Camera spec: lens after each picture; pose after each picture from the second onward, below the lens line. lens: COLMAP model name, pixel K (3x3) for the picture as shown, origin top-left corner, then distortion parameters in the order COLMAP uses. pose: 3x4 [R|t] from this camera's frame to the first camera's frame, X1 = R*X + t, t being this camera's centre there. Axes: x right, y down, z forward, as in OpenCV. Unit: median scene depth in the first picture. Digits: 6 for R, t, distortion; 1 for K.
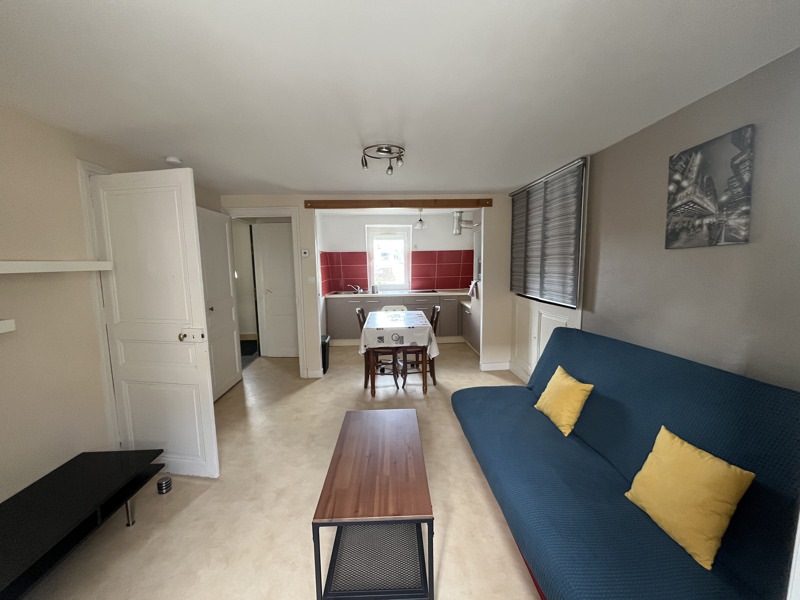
lens RADIAL K [[322.1, 0, 400.0], [0, 322.1, 300.0], [0, 0, 1]] dist [-0.001522, -0.000186]
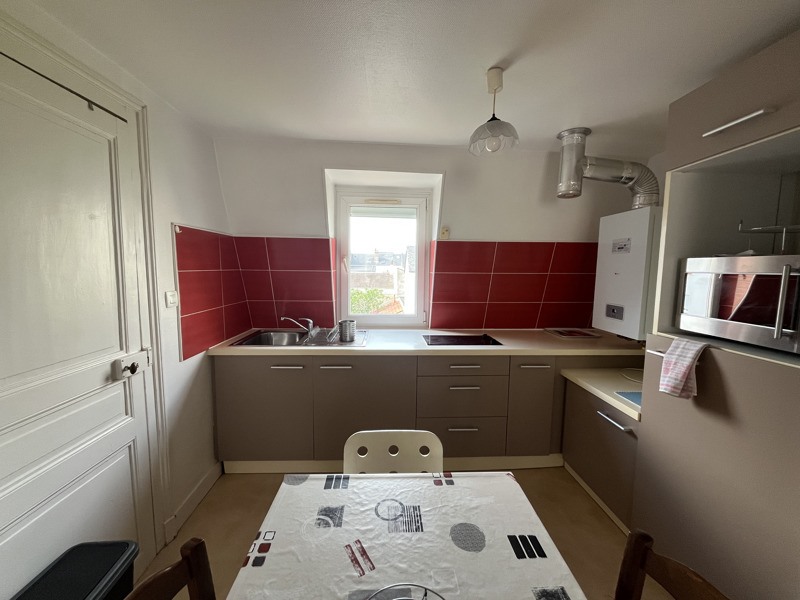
lens RADIAL K [[322.1, 0, 400.0], [0, 322.1, 300.0], [0, 0, 1]] dist [-0.001522, -0.000186]
pose [[0.999596, 0.026253, 0.010900, -0.015044], [-0.026062, 0.999511, -0.017292, -0.066726], [-0.011349, 0.017001, 0.999791, 0.582653]]
